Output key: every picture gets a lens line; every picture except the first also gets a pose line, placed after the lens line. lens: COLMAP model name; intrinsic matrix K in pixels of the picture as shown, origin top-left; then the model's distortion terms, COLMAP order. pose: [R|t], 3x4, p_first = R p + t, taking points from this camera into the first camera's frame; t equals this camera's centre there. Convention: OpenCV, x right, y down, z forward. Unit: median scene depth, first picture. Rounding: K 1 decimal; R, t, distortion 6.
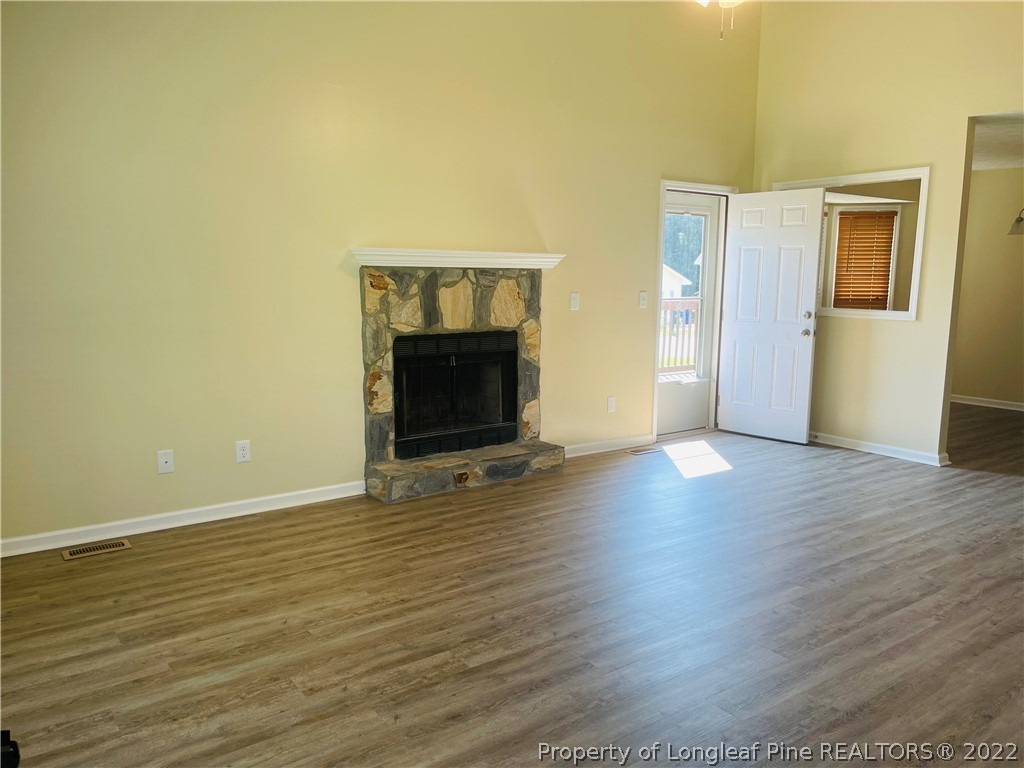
lens RADIAL K [[777.8, 0, 512.0], [0, 777.8, 384.0], [0, 0, 1]] dist [0.067098, -0.084431]
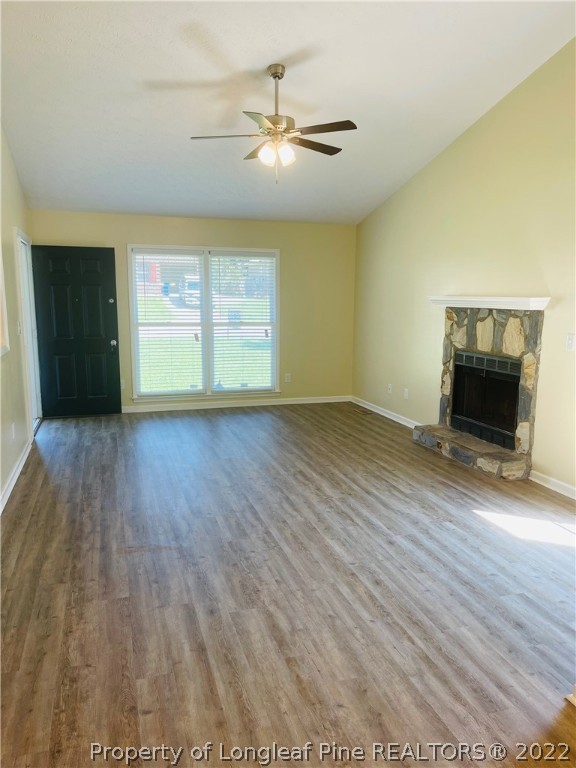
lens RADIAL K [[583.4, 0, 288.0], [0, 583.4, 384.0], [0, 0, 1]] dist [0.067098, -0.084431]
pose [[-0.321186, 0.136965, -0.937059, 1.061950], [-0.141681, 0.971400, 0.190546, -0.168315], [0.936358, 0.193964, -0.292595, 1.007962]]
